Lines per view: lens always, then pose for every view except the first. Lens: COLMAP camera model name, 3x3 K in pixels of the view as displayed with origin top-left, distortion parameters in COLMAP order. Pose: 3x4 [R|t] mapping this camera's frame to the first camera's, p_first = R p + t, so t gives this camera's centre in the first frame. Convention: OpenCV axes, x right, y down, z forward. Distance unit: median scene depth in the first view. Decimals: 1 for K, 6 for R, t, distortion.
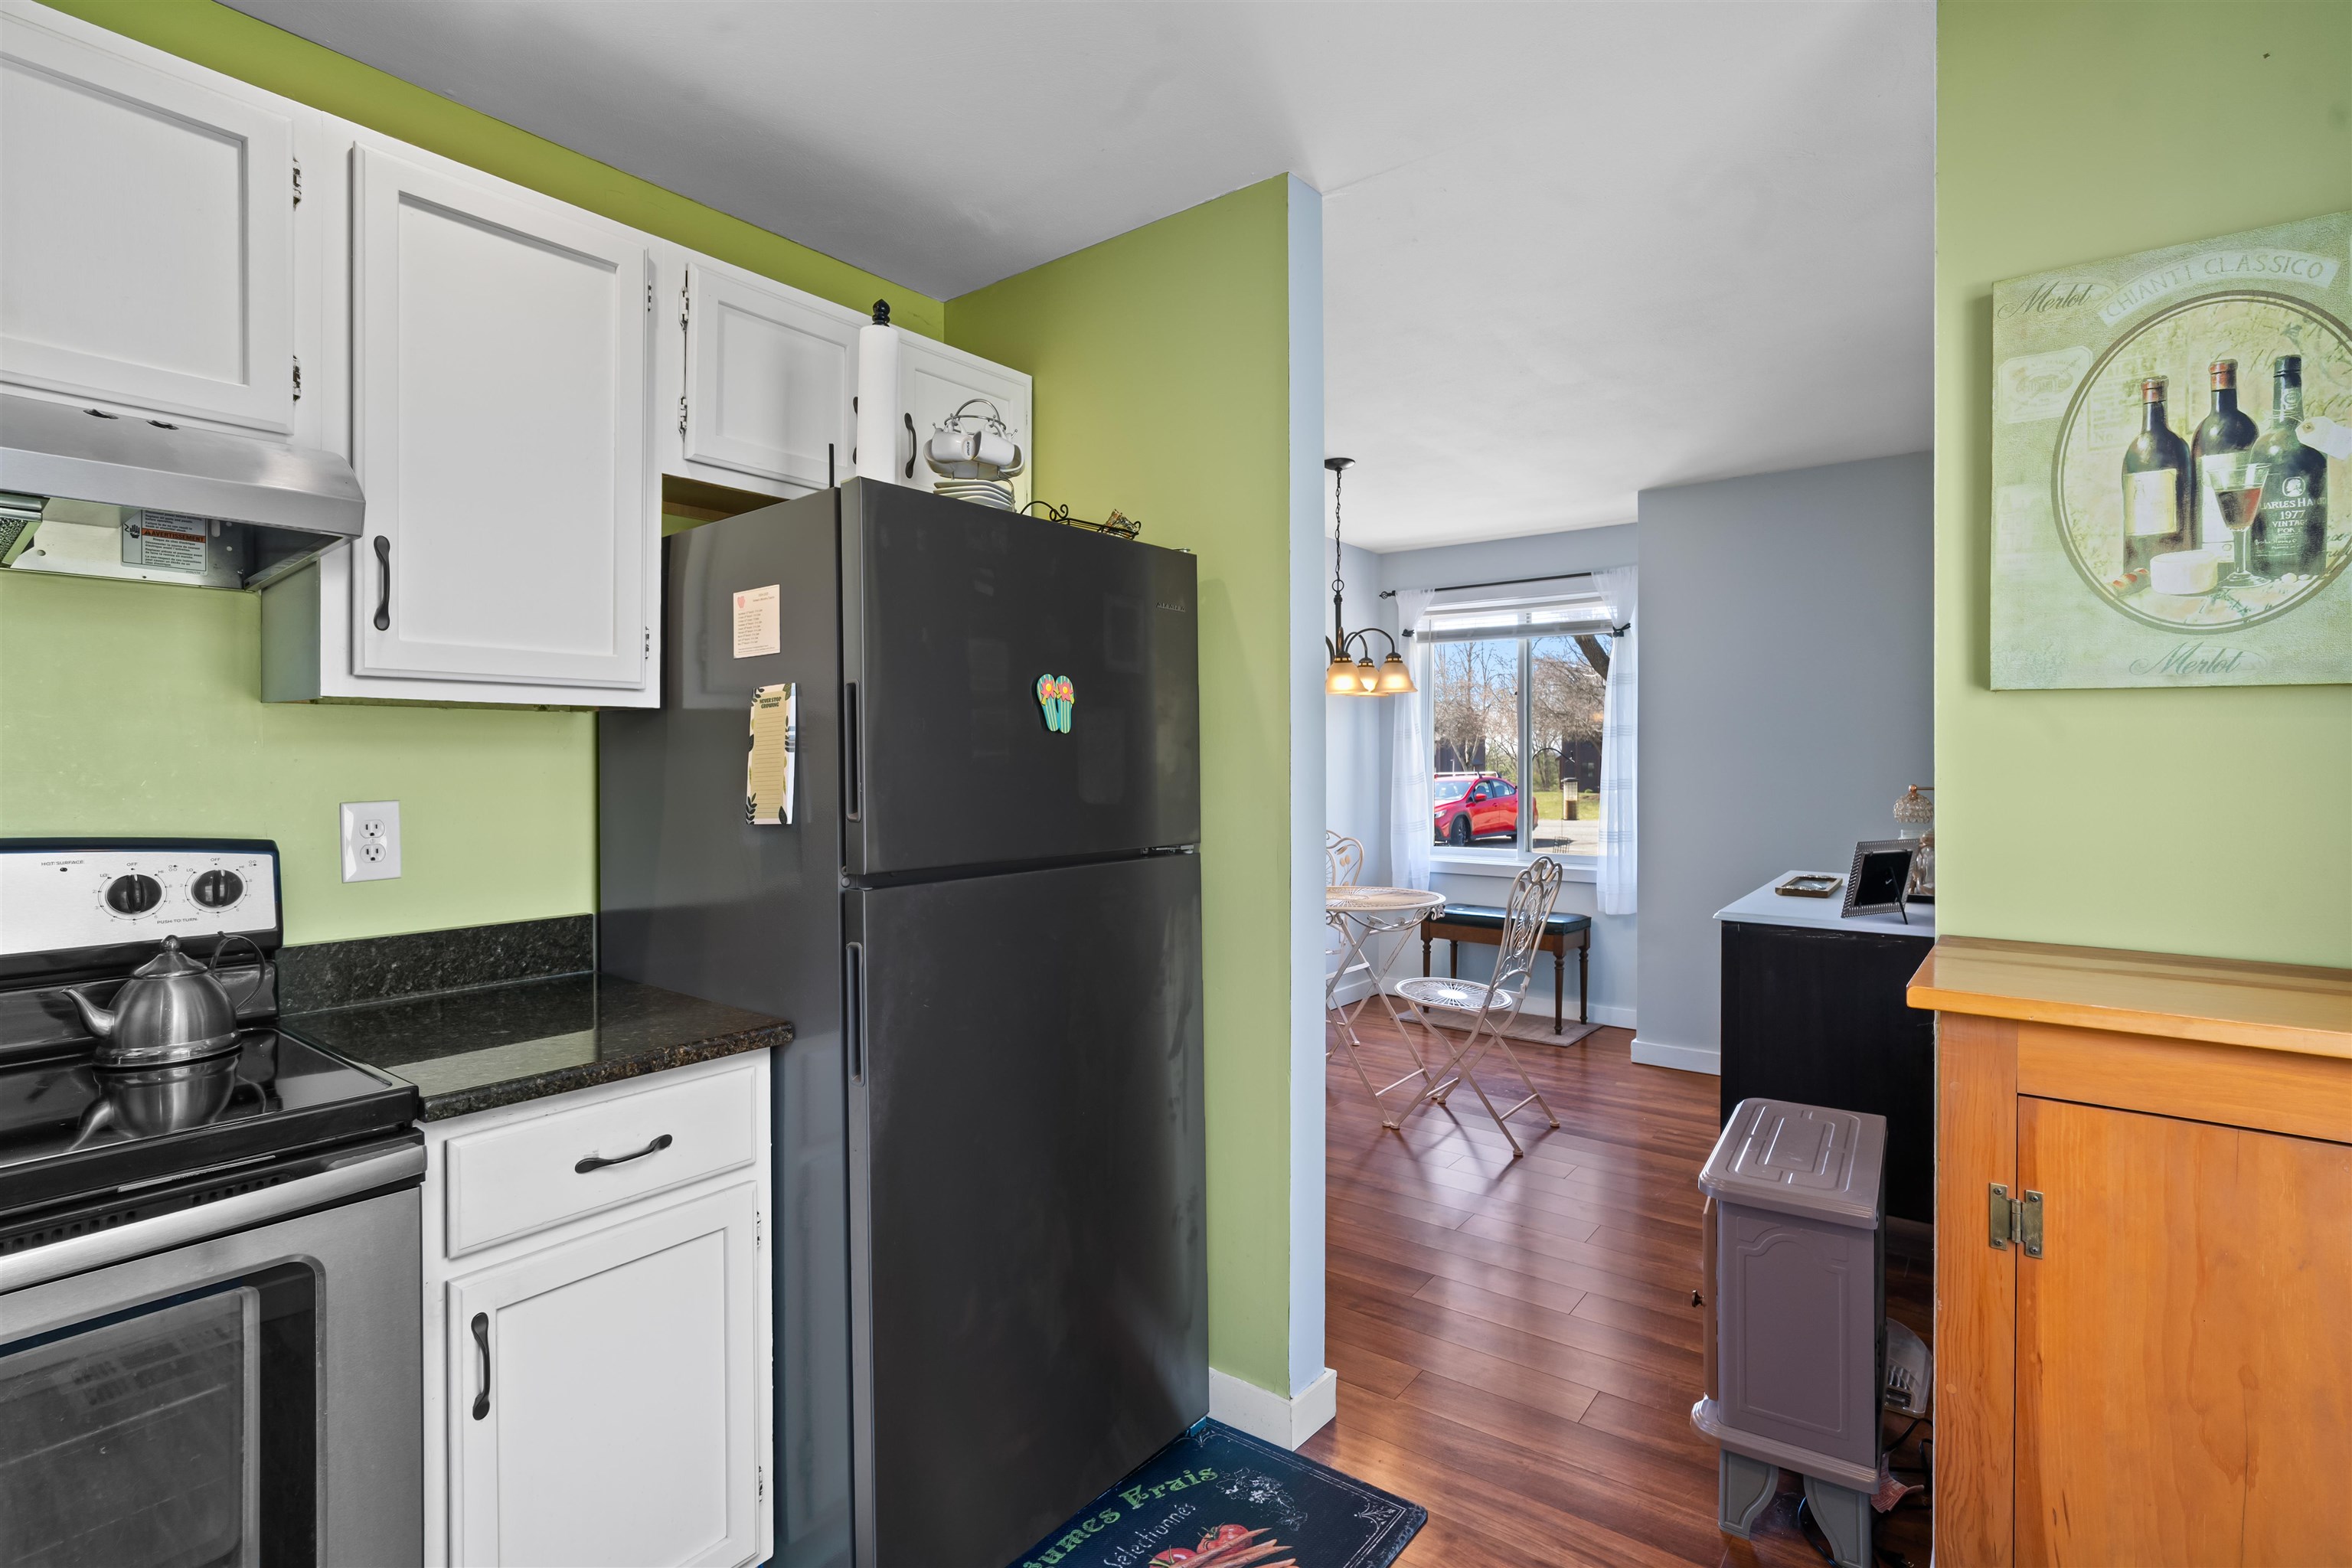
lens RADIAL K [[1111.7, 0, 1175.2], [0, 1111.7, 779.0], [0, 0, 1]] dist [-0.018274, 0.008987]
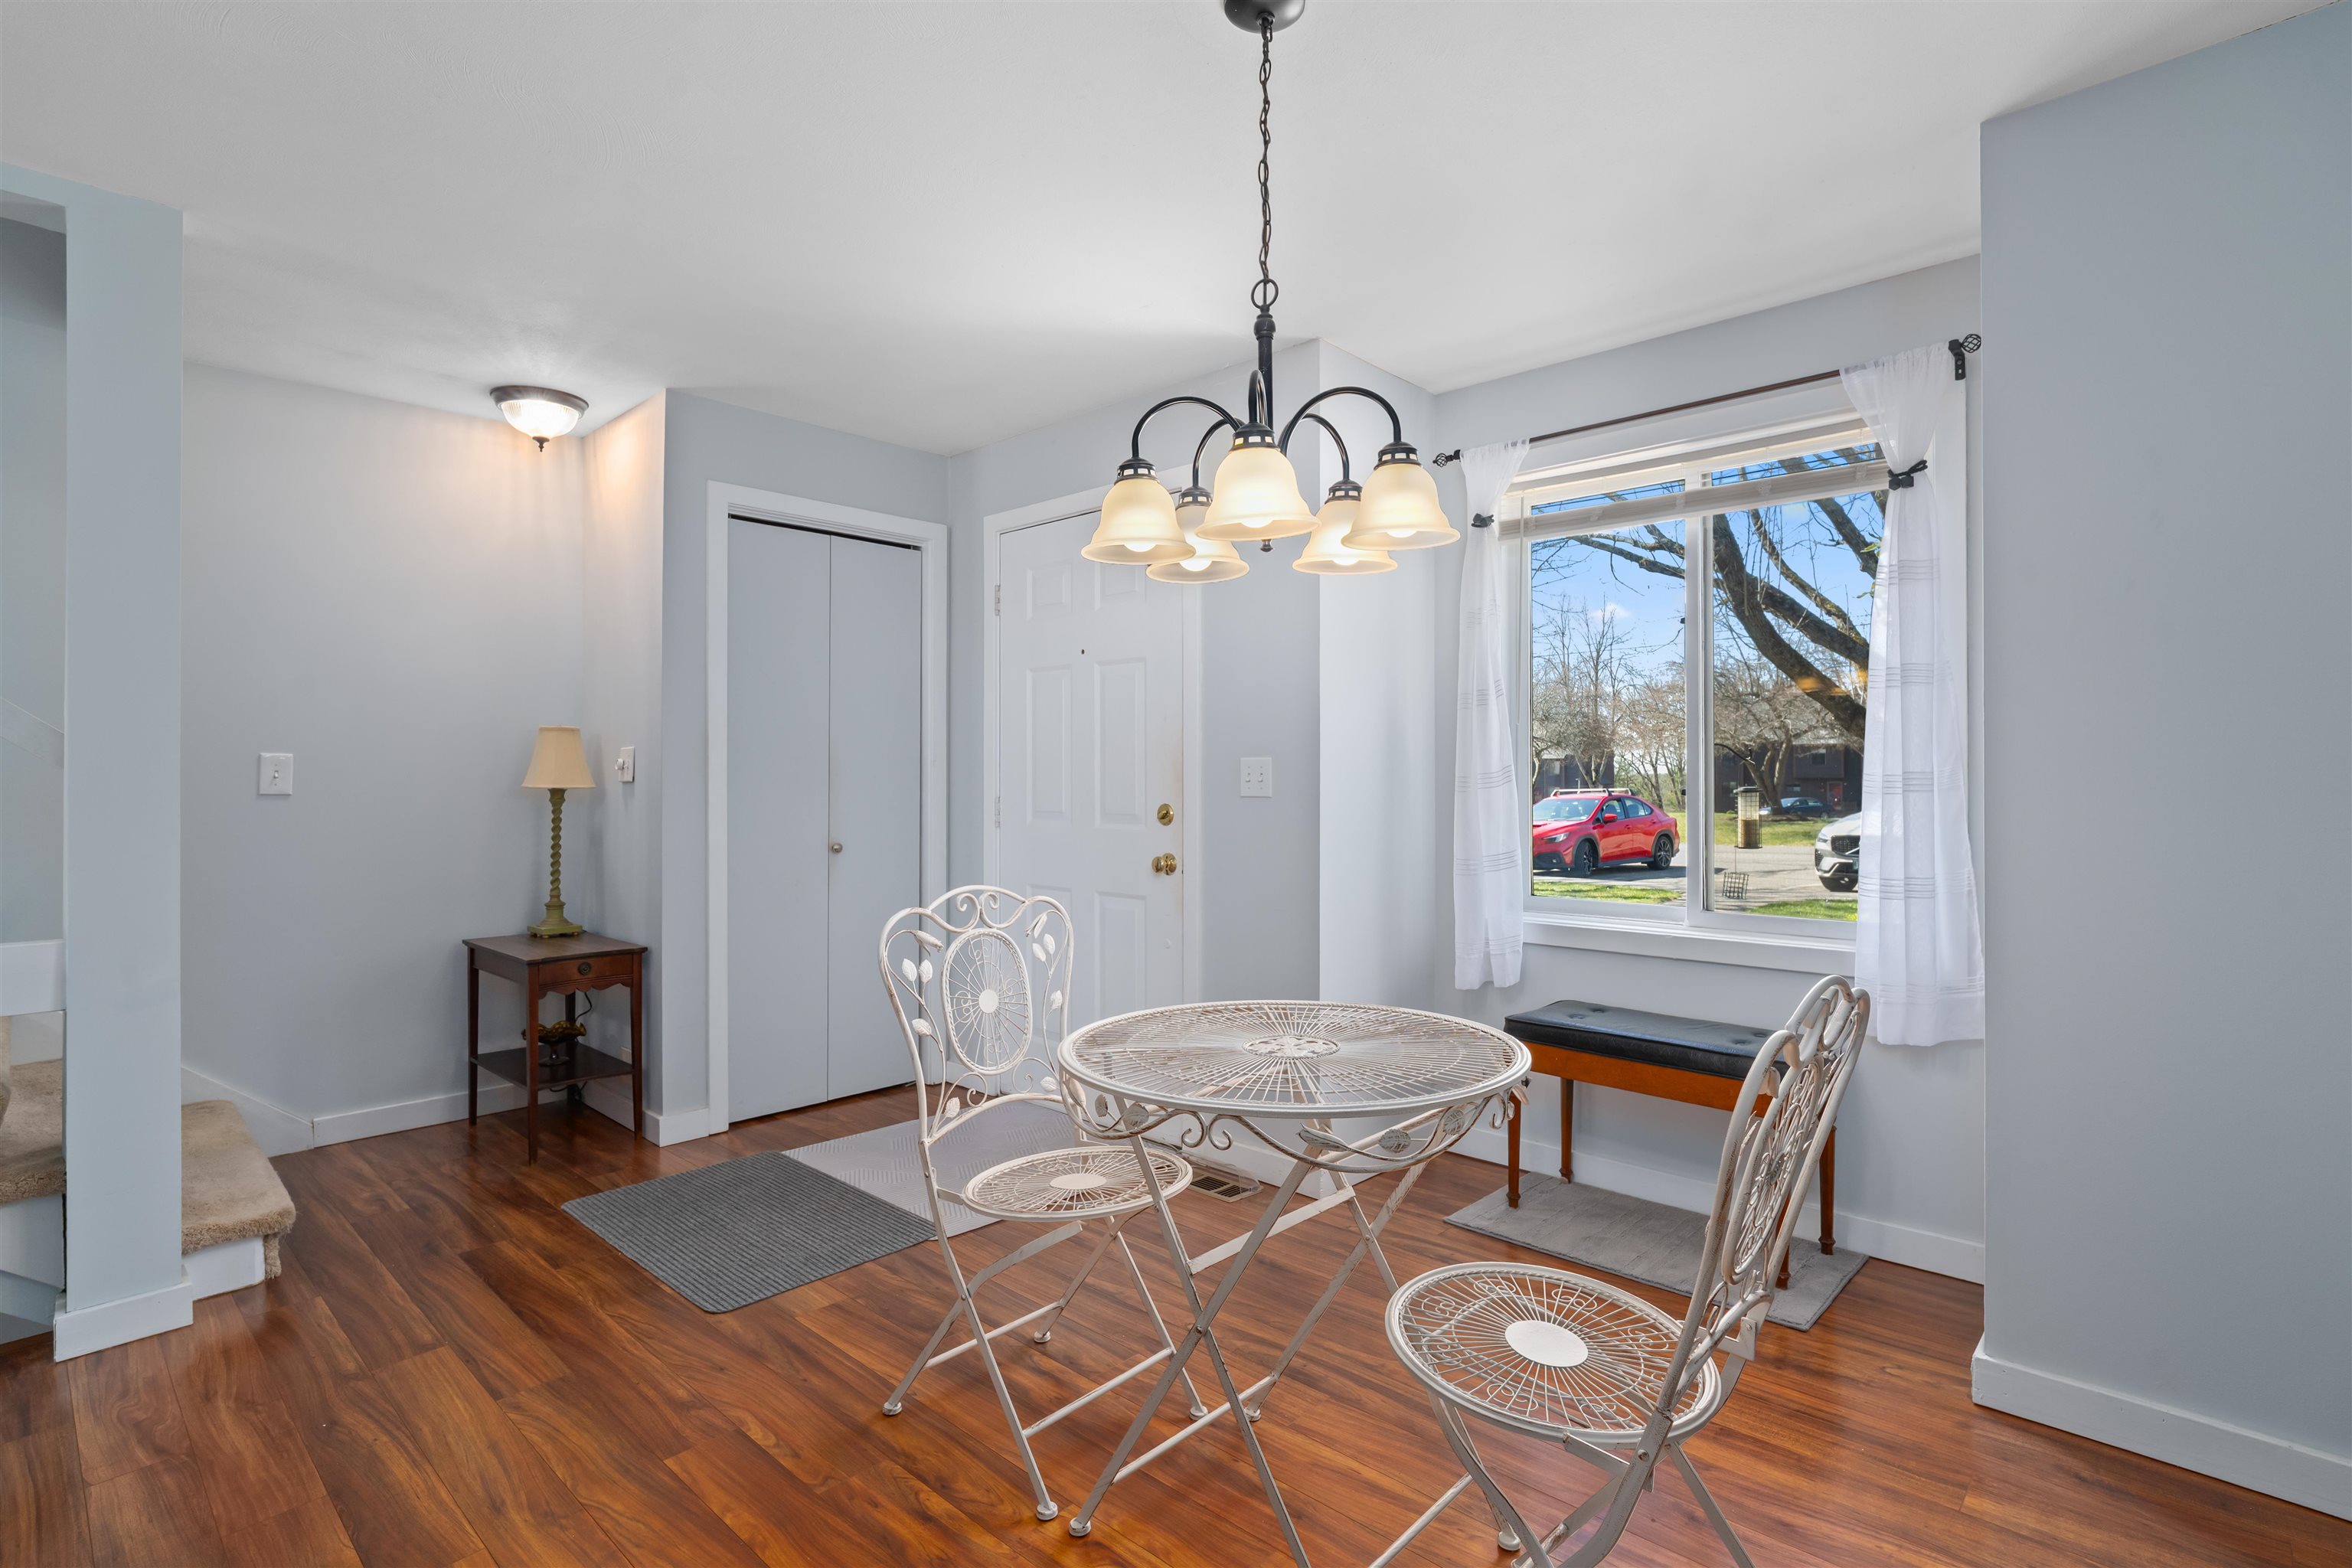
lens RADIAL K [[1111.7, 0, 1173.6], [0, 1111.7, 775.8], [0, 0, 1]] dist [-0.018274, 0.008987]
pose [[0.994452, 0.000191, -0.105187, 0.076100], [-0.002435, 0.999772, -0.021211, 0.007515], [0.105159, 0.021349, 0.994226, 0.285731]]
